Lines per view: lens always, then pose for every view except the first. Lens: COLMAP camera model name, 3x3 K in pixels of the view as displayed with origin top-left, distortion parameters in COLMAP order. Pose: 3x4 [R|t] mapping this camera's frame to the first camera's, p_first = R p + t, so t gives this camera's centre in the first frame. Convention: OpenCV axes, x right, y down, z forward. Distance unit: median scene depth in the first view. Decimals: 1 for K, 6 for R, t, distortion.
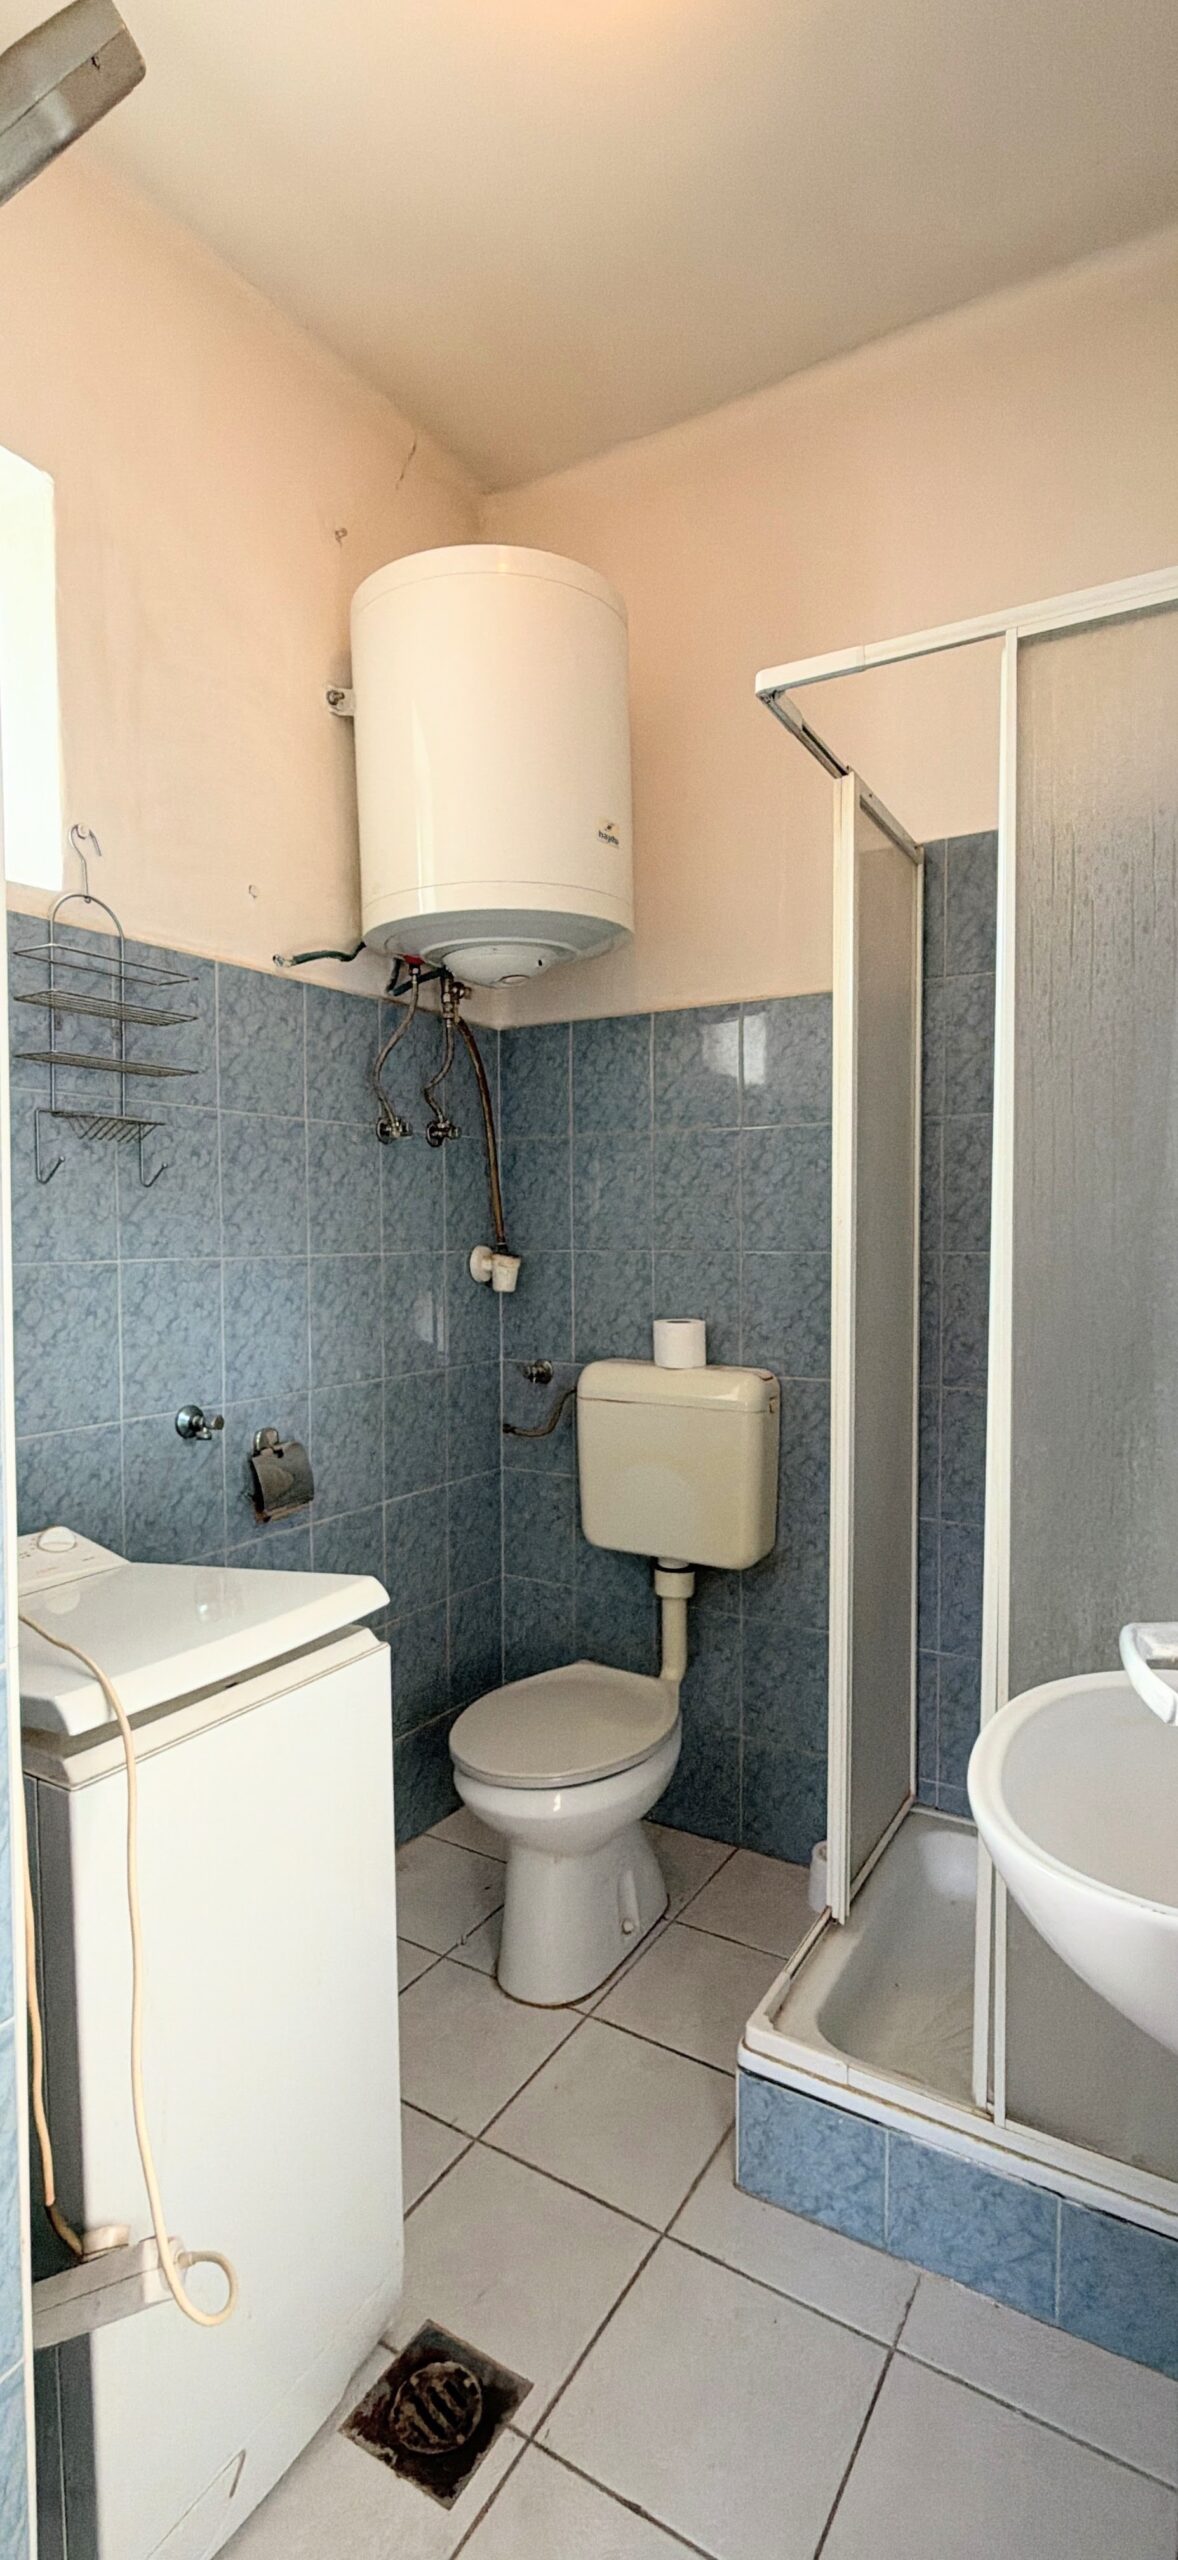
lens RADIAL K [[1165.8, 0, 586.6], [0, 1165.8, 1285.2], [0, 0, 1]] dist [0.001327, -0.000911]
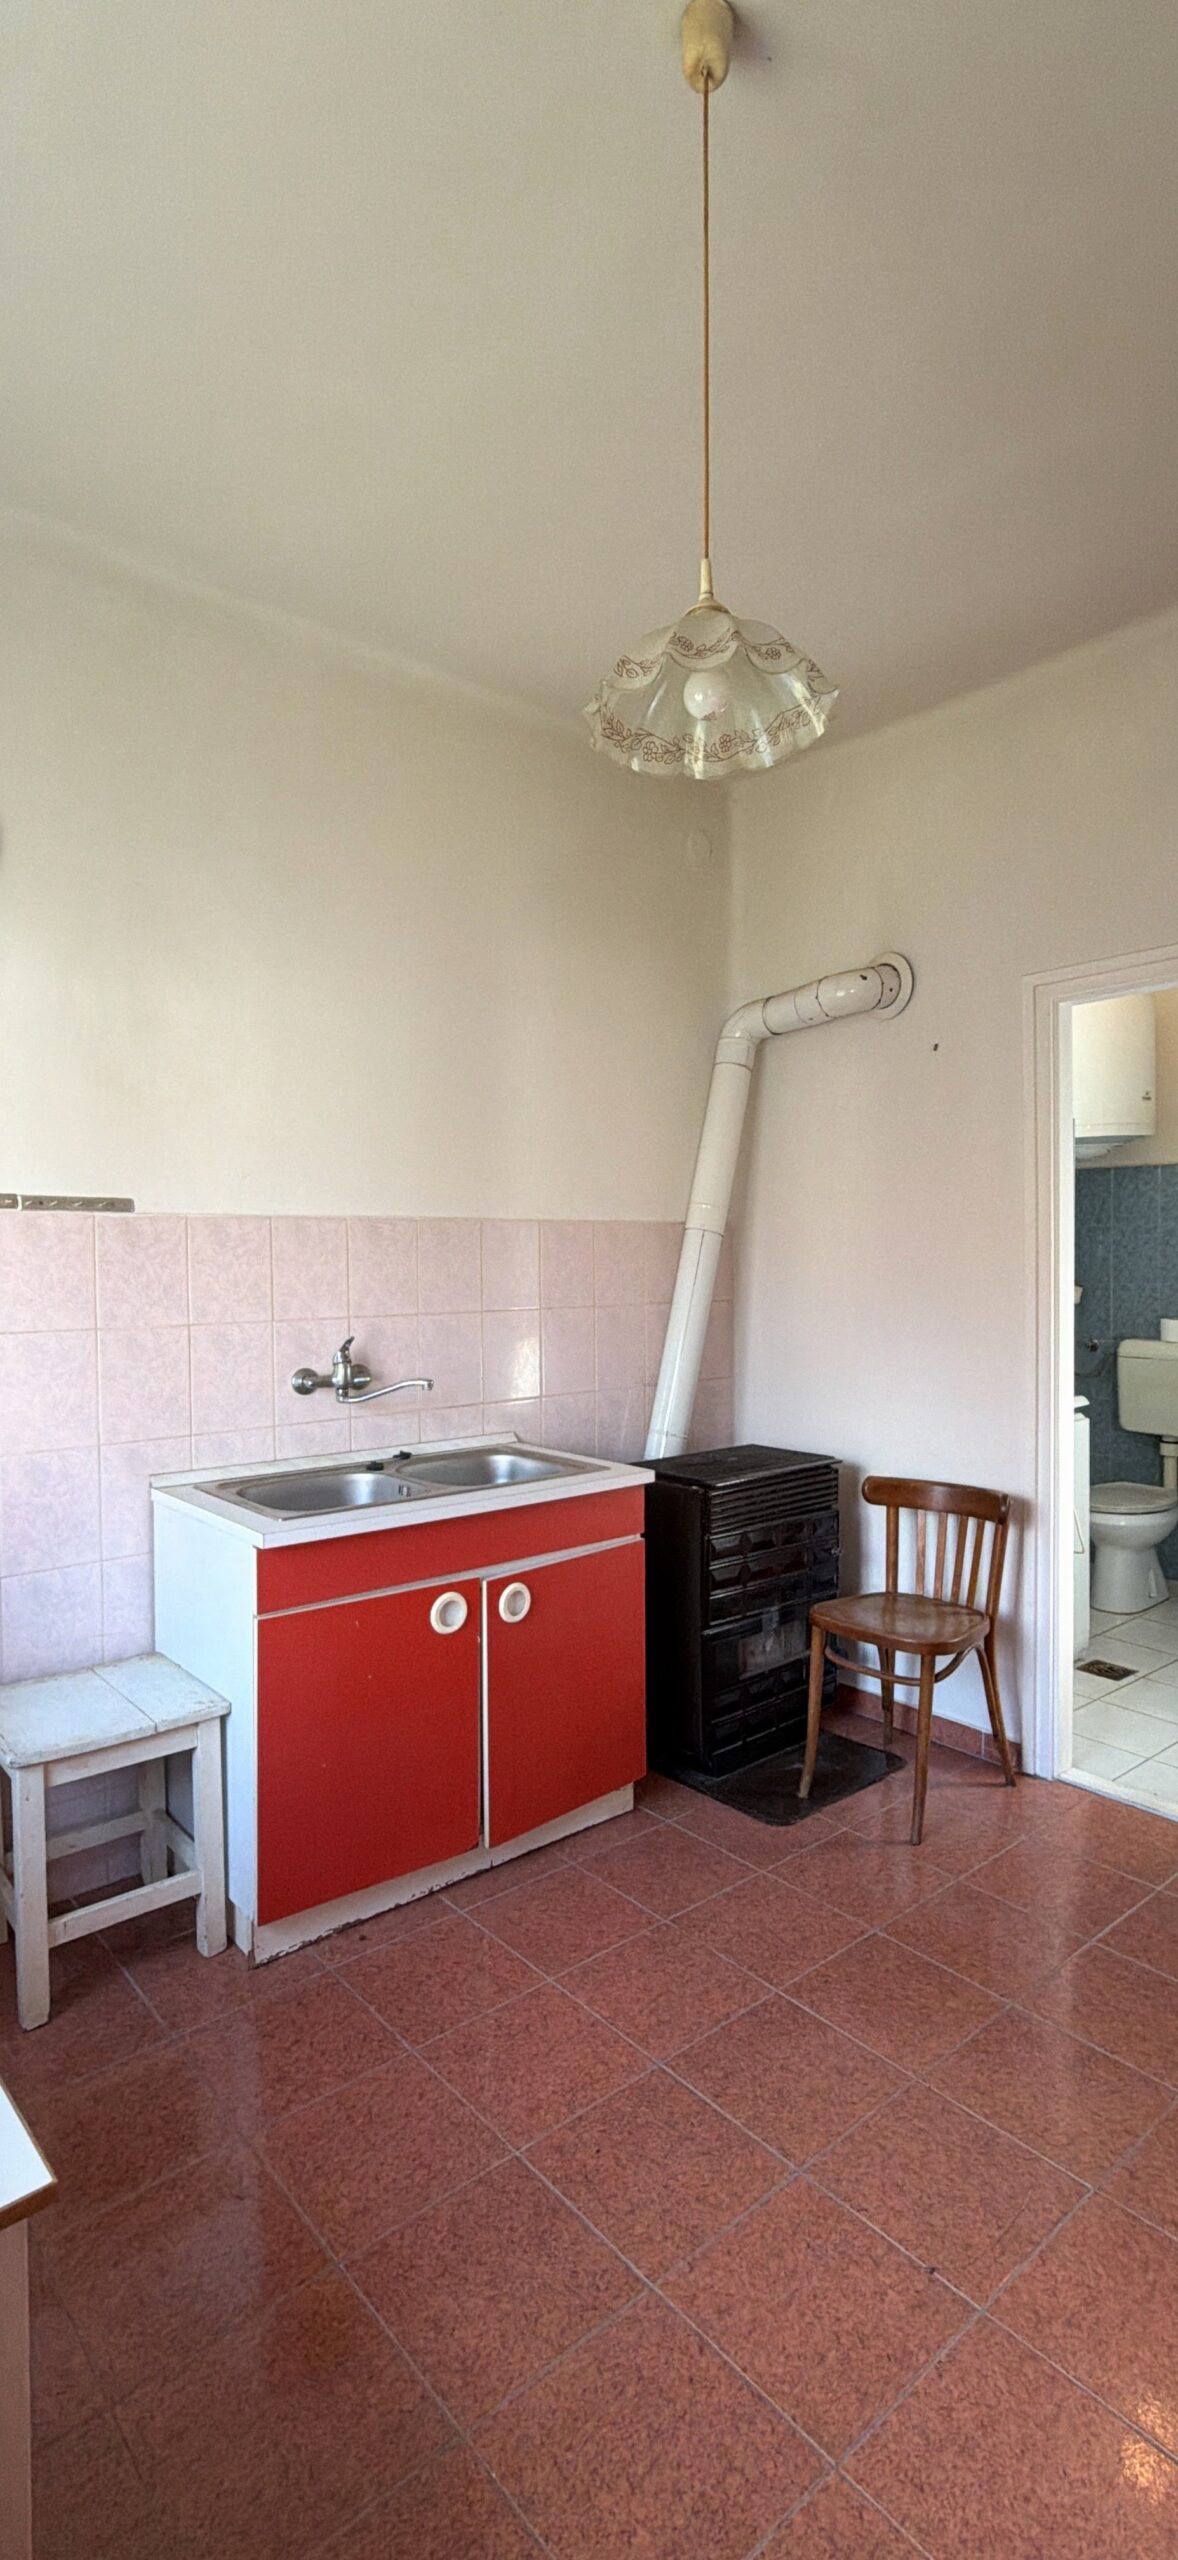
lens RADIAL K [[1165.8, 0, 591.5], [0, 1165.8, 1286.0], [0, 0, 1]] dist [0.001327, -0.000911]
pose [[0.948026, 0.010415, -0.318022, -0.234389], [-0.014933, 0.999819, -0.011771, 0.012019], [0.317842, 0.015909, 0.948010, -1.227164]]
